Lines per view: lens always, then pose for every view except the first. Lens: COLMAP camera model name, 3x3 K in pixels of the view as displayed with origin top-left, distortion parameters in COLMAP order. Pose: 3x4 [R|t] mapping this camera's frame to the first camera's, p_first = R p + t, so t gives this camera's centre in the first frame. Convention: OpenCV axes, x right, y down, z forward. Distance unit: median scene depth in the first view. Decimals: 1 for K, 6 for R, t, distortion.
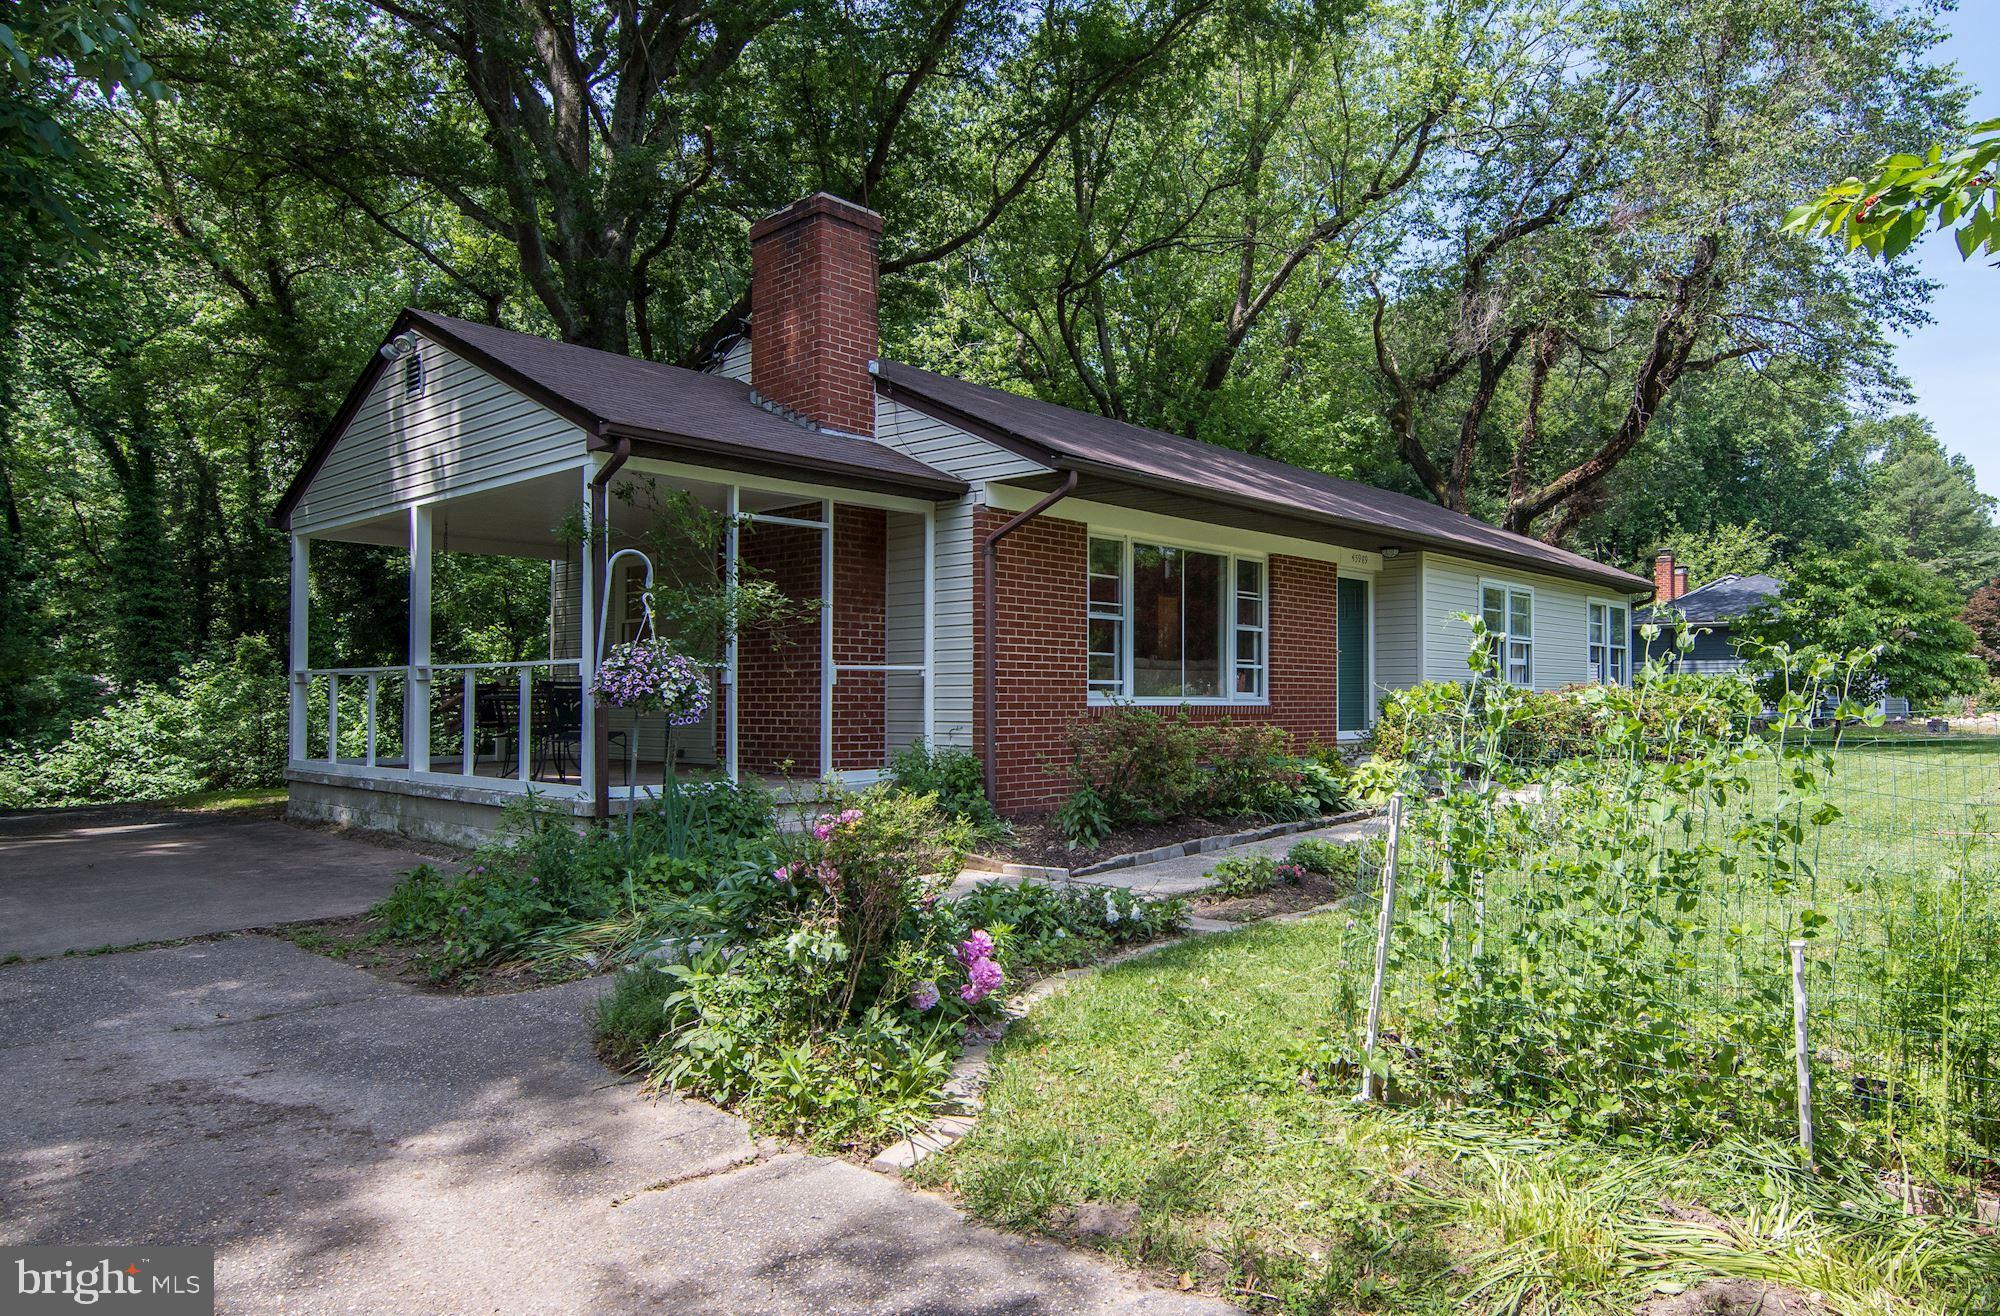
lens RADIAL K [[1247.4, 0, 1008.8], [0, 1247.4, 672.0], [0, 0, 1]] dist [0.038665, 0.001503]
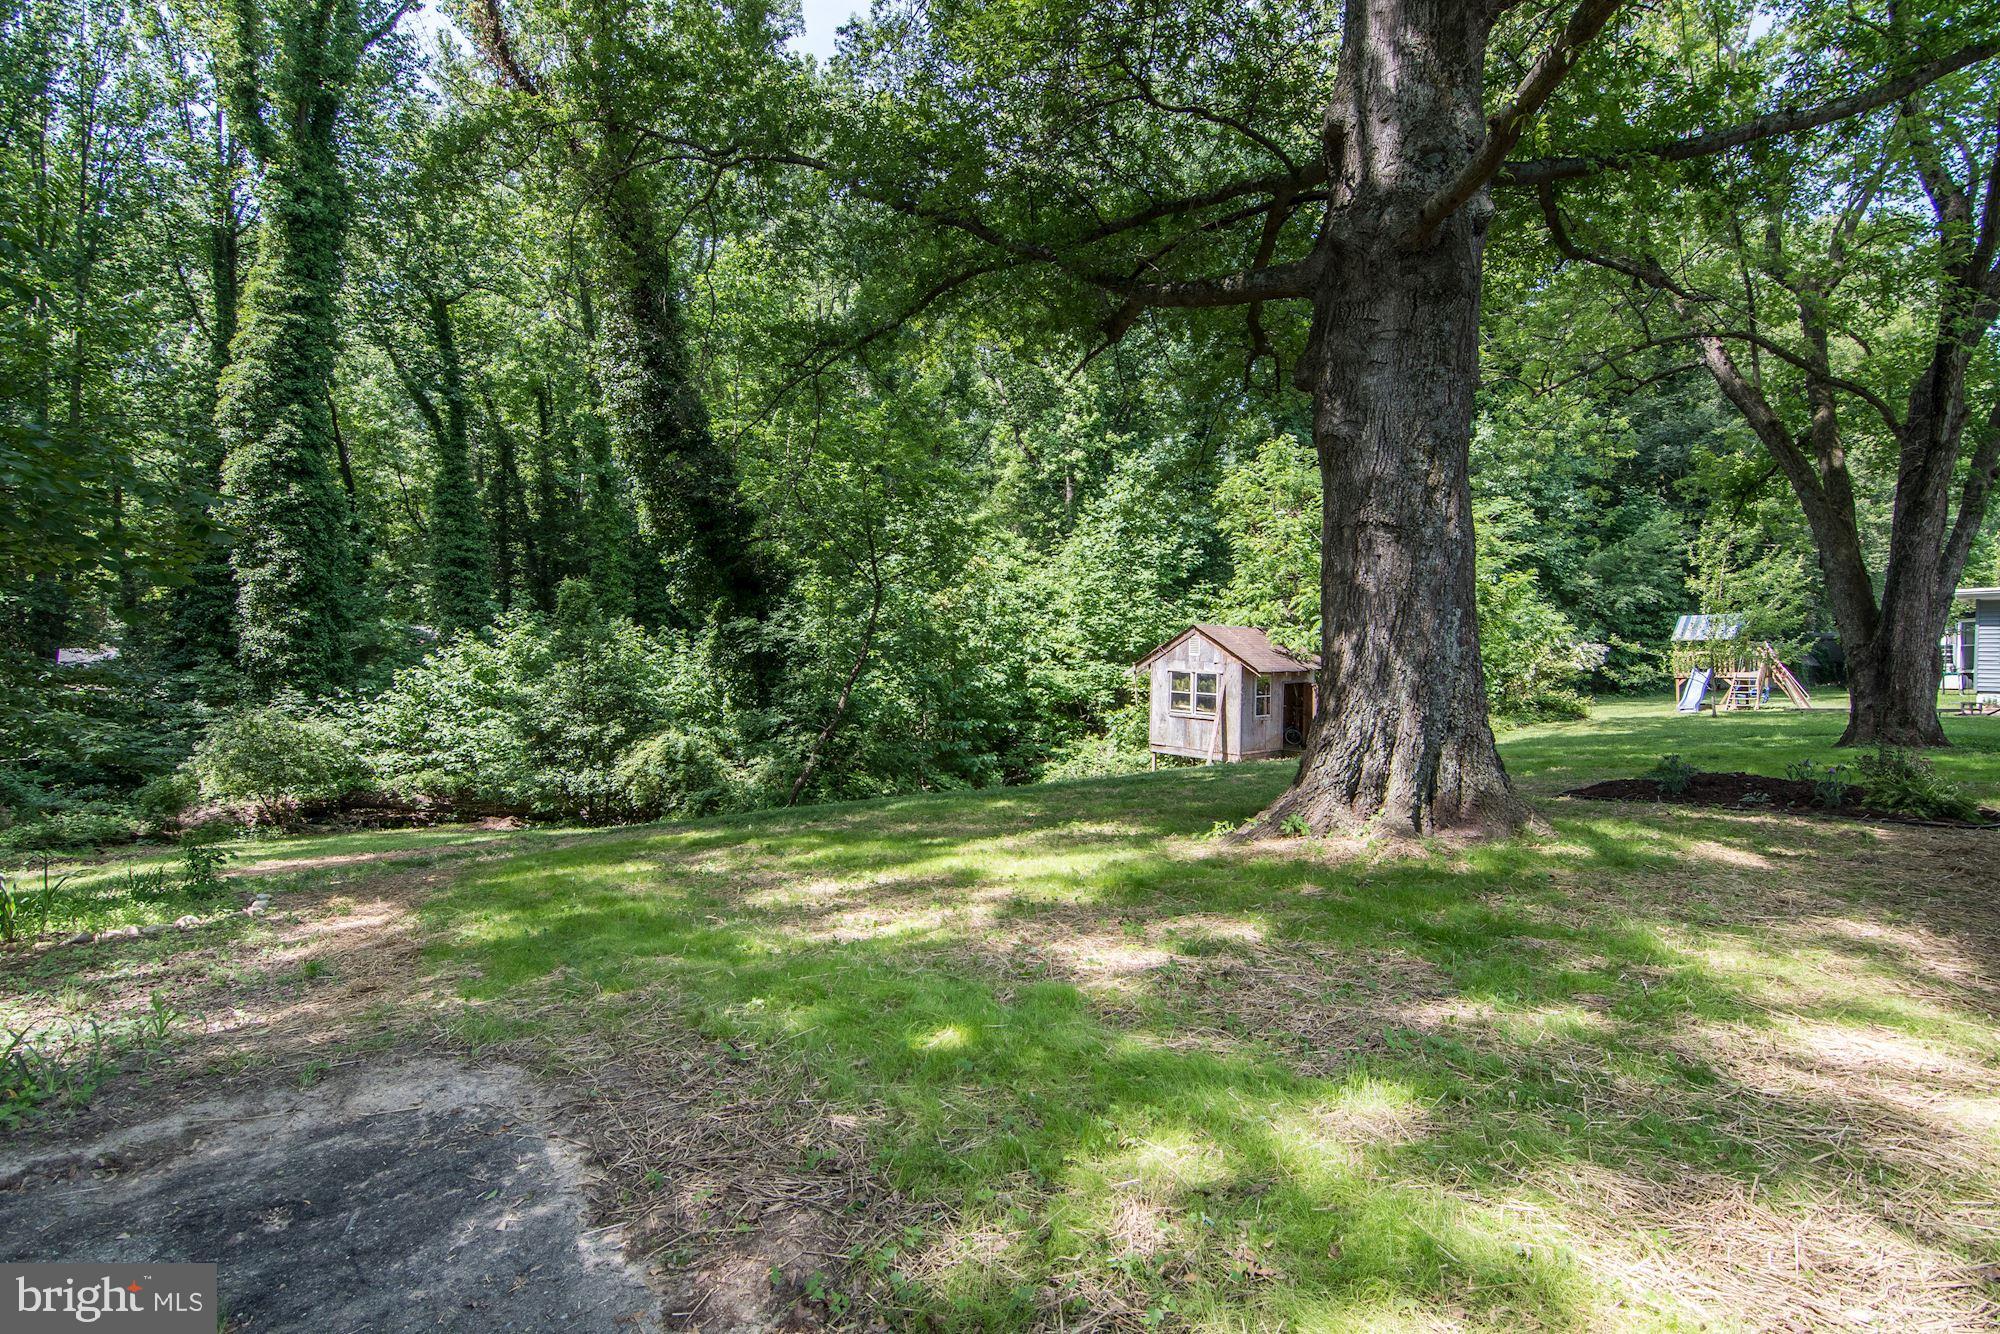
lens RADIAL K [[996.7, 0, 991.9], [0, 996.7, 668.4], [0, 0, 1]] dist [0.009037, -0.003899]
pose [[0.994615, 0.014999, -0.102549, -0.207162], [-0.010926, 0.999133, 0.040166, 0.002045], [0.103063, -0.038829, 0.993917, 0.294427]]
